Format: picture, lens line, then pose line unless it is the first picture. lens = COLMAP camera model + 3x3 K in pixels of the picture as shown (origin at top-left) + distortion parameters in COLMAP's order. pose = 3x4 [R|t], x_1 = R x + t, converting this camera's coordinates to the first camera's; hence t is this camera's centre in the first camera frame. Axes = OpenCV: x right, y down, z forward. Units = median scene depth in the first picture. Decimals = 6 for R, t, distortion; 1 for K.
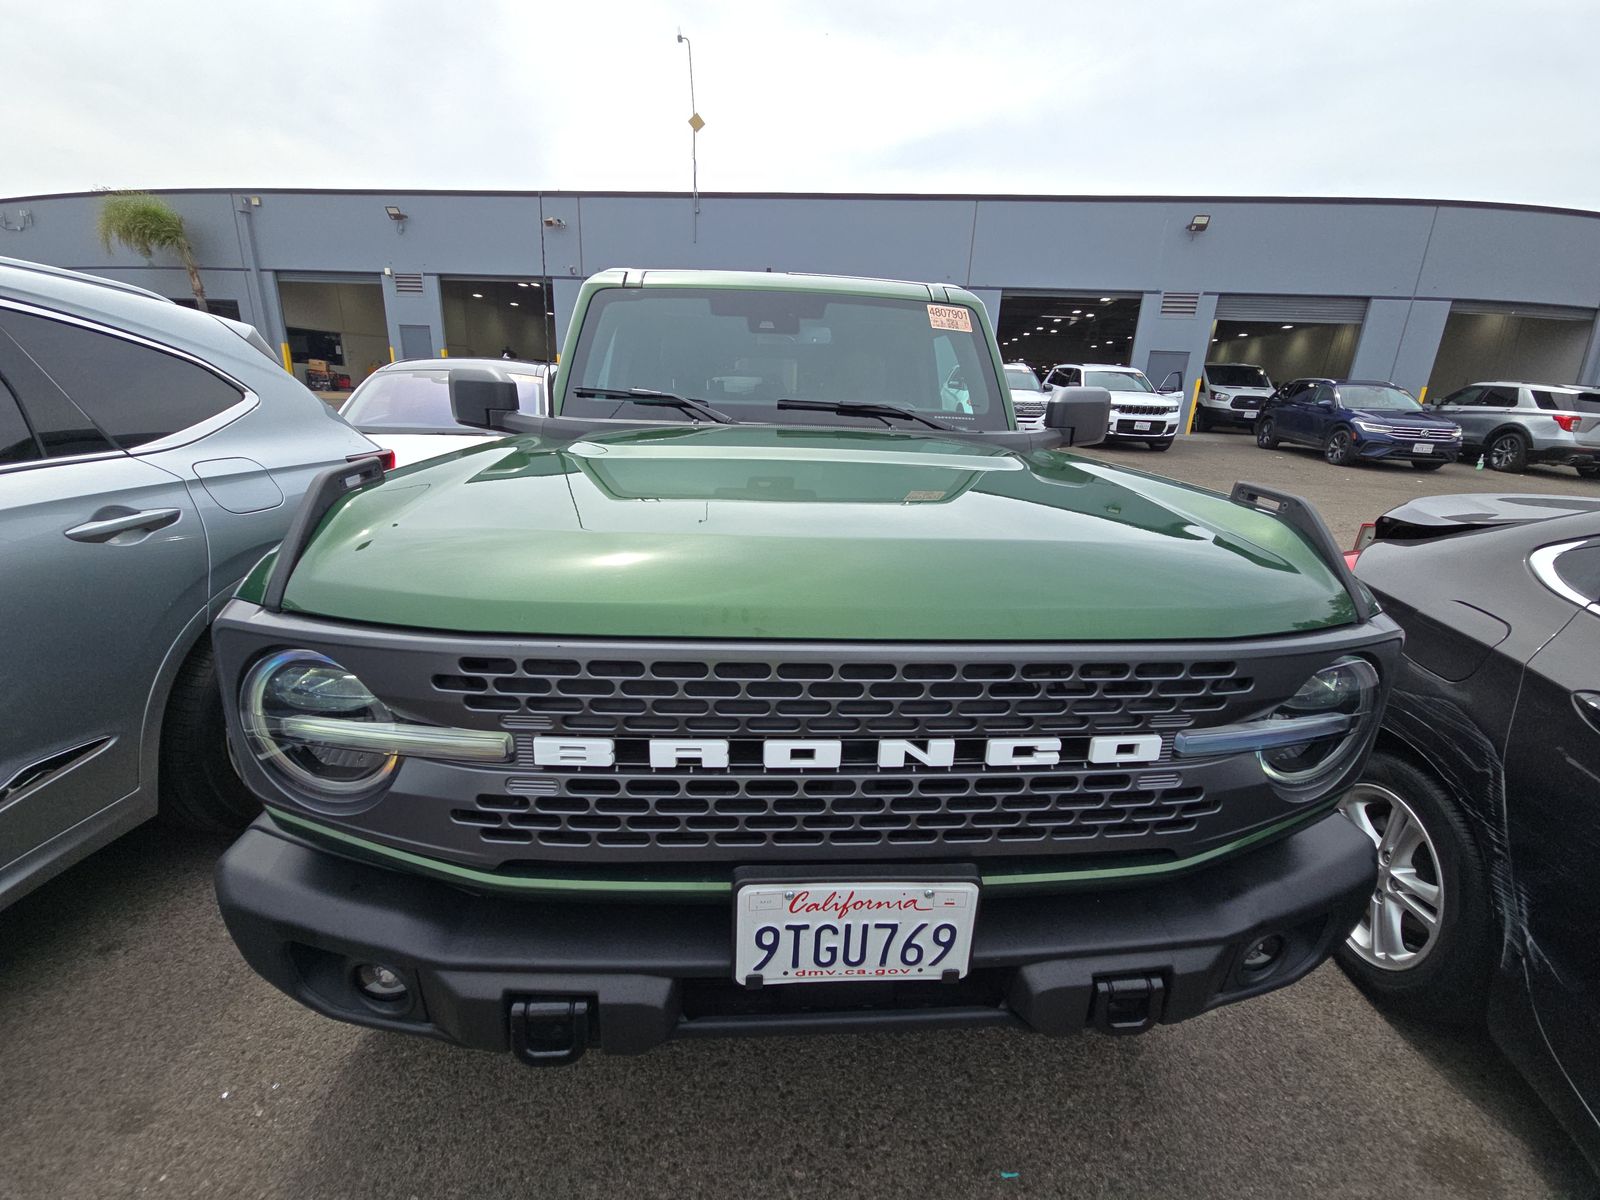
lens RADIAL K [[656.3, 0, 787.9], [0, 656.3, 588.4], [0, 0, 1]] dist [-0.001091, -0.003611]
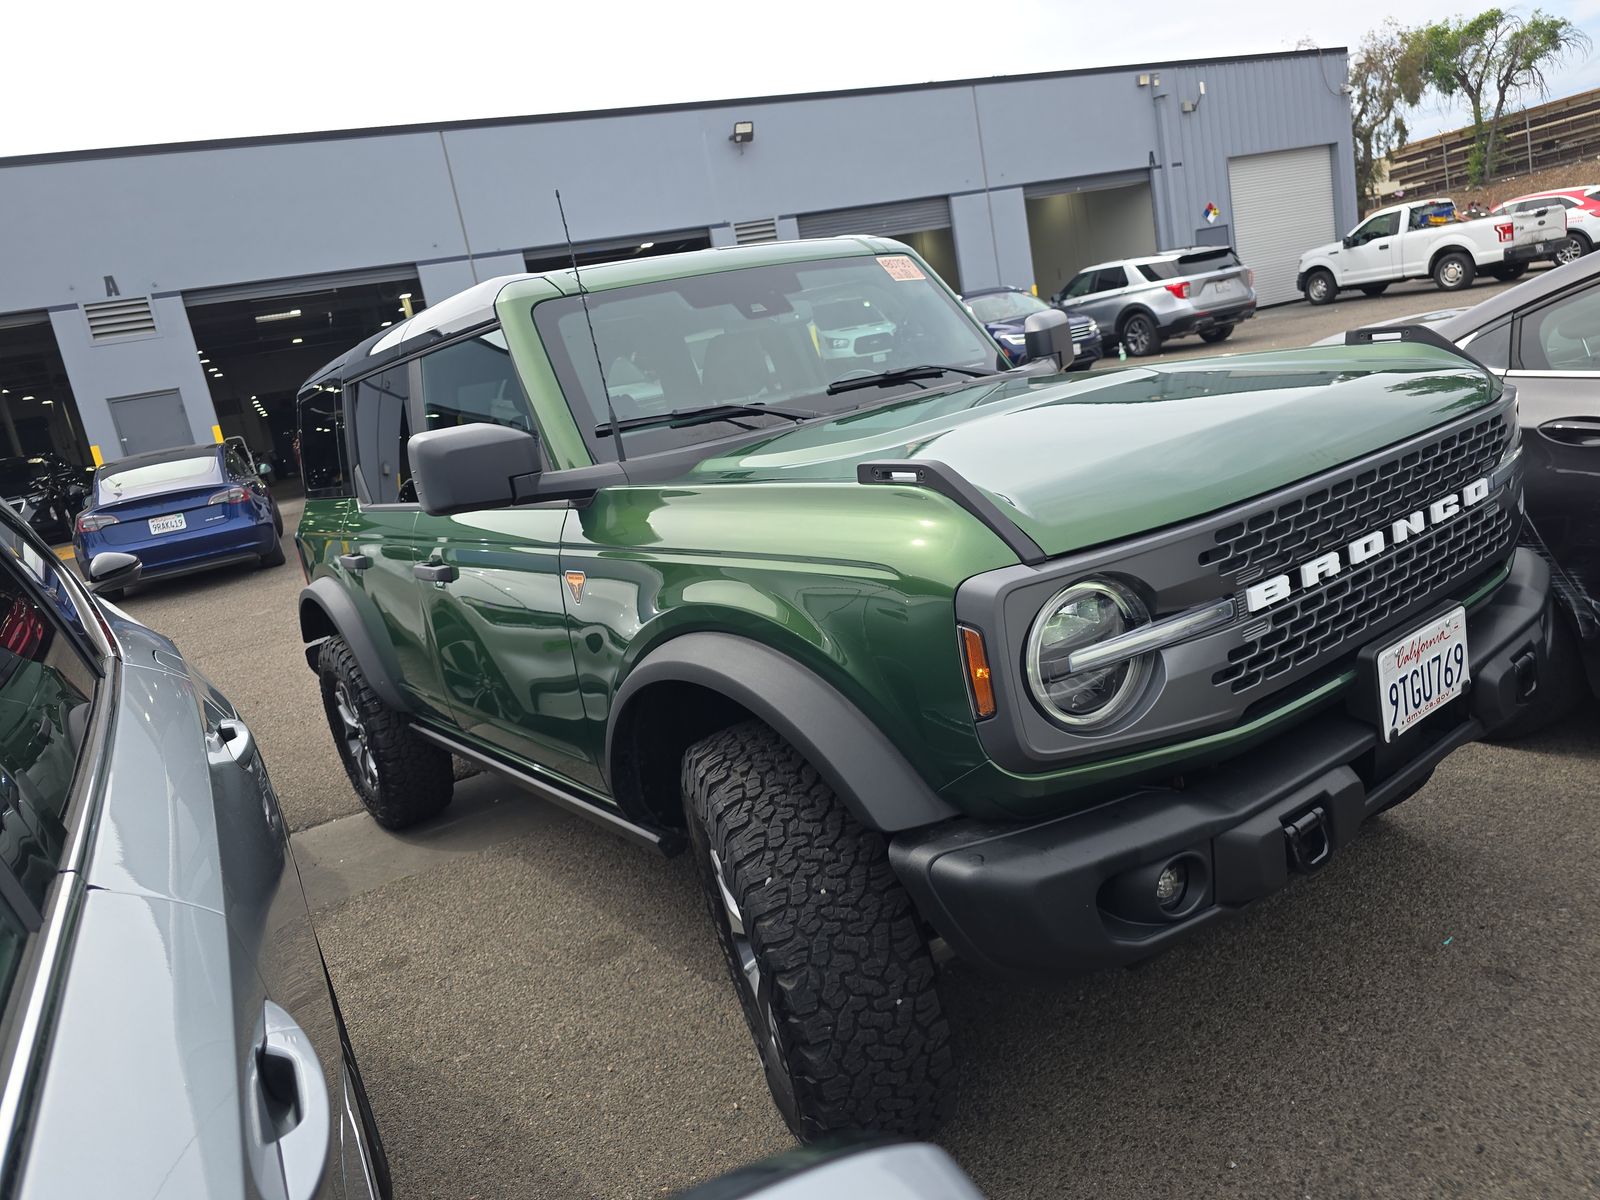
lens RADIAL K [[1077.0, 0, 800.1], [0, 1077.0, 606.3], [0, 0, 1]] dist [0.035766, -0.033630]
pose [[0.820971, -0.306330, 0.481839, -0.127719], [0.359964, 0.932745, -0.020323, -0.000370], [-0.443207, 0.190129, 0.876024, -0.025140]]
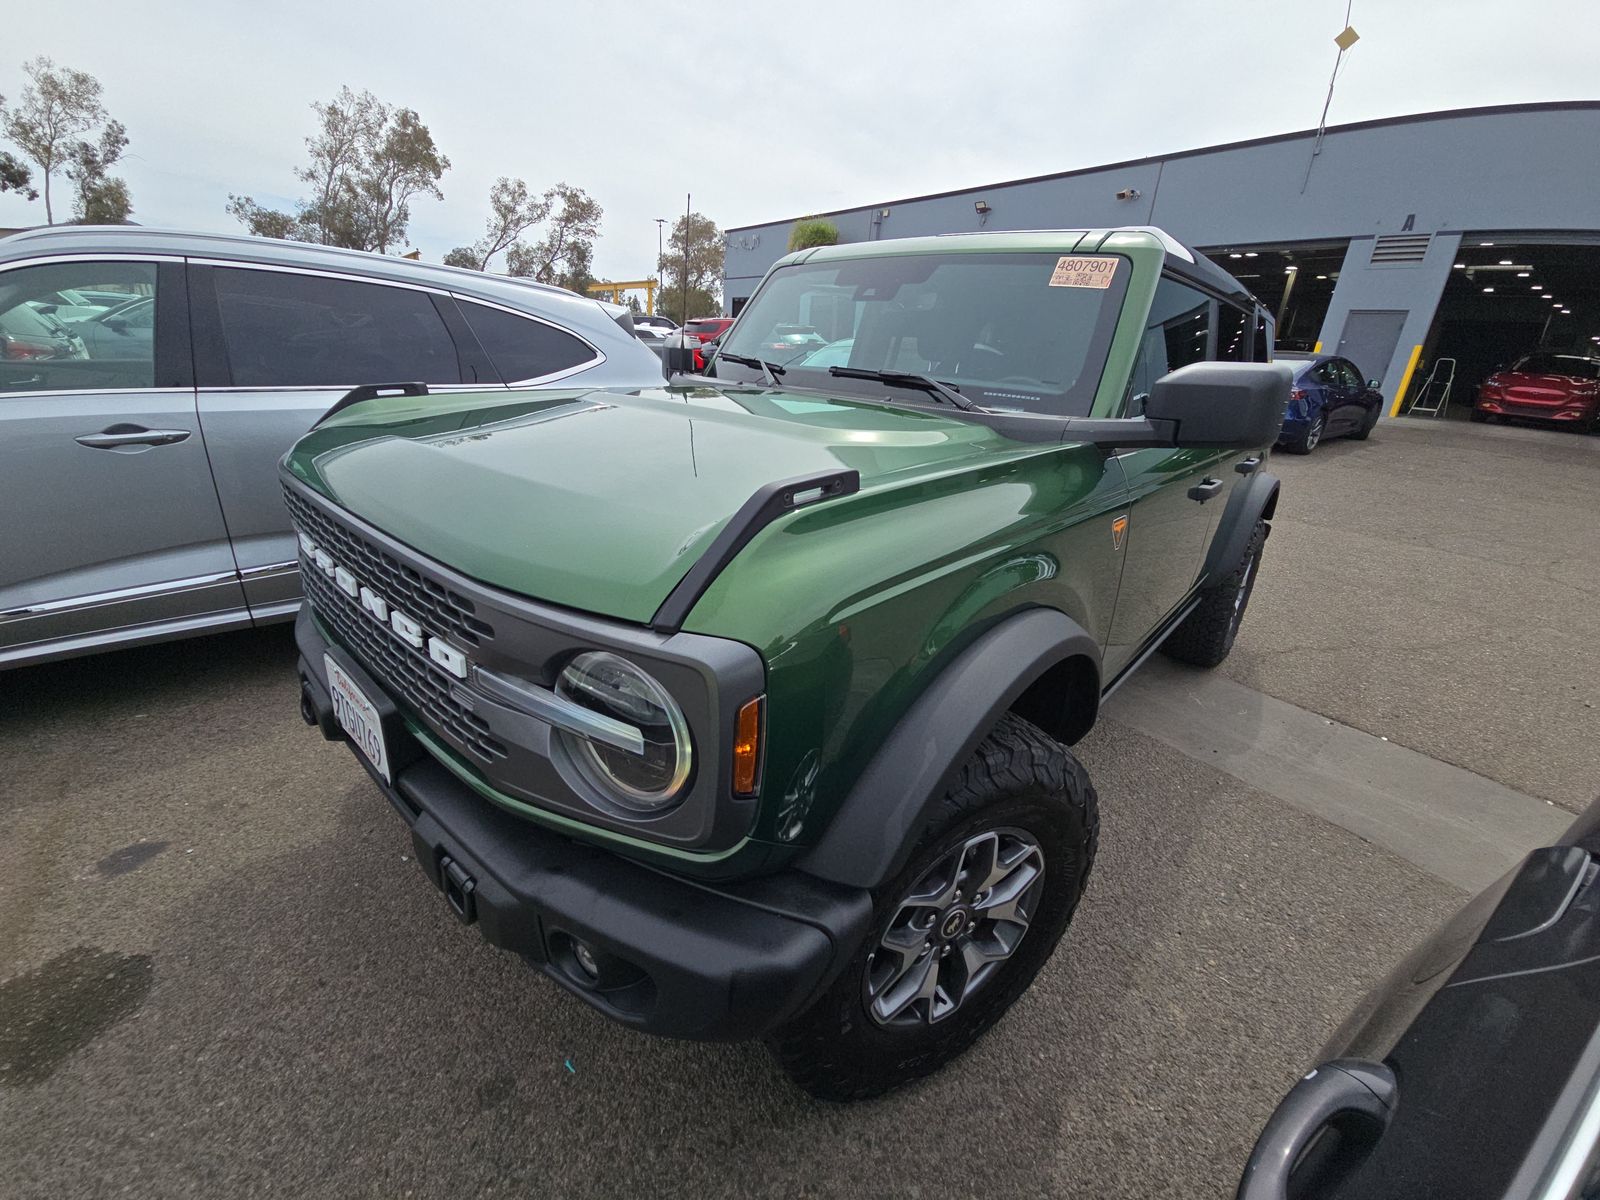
lens RADIAL K [[656.3, 0, 798.5], [0, 656.3, 592.3], [0, 0, 1]] dist [-0.001091, -0.003611]
pose [[0.693569, 0.257550, -0.672778, 0.113738], [-0.239790, 0.963189, 0.121523, -0.009698], [0.679310, 0.077041, 0.729796, 0.039372]]
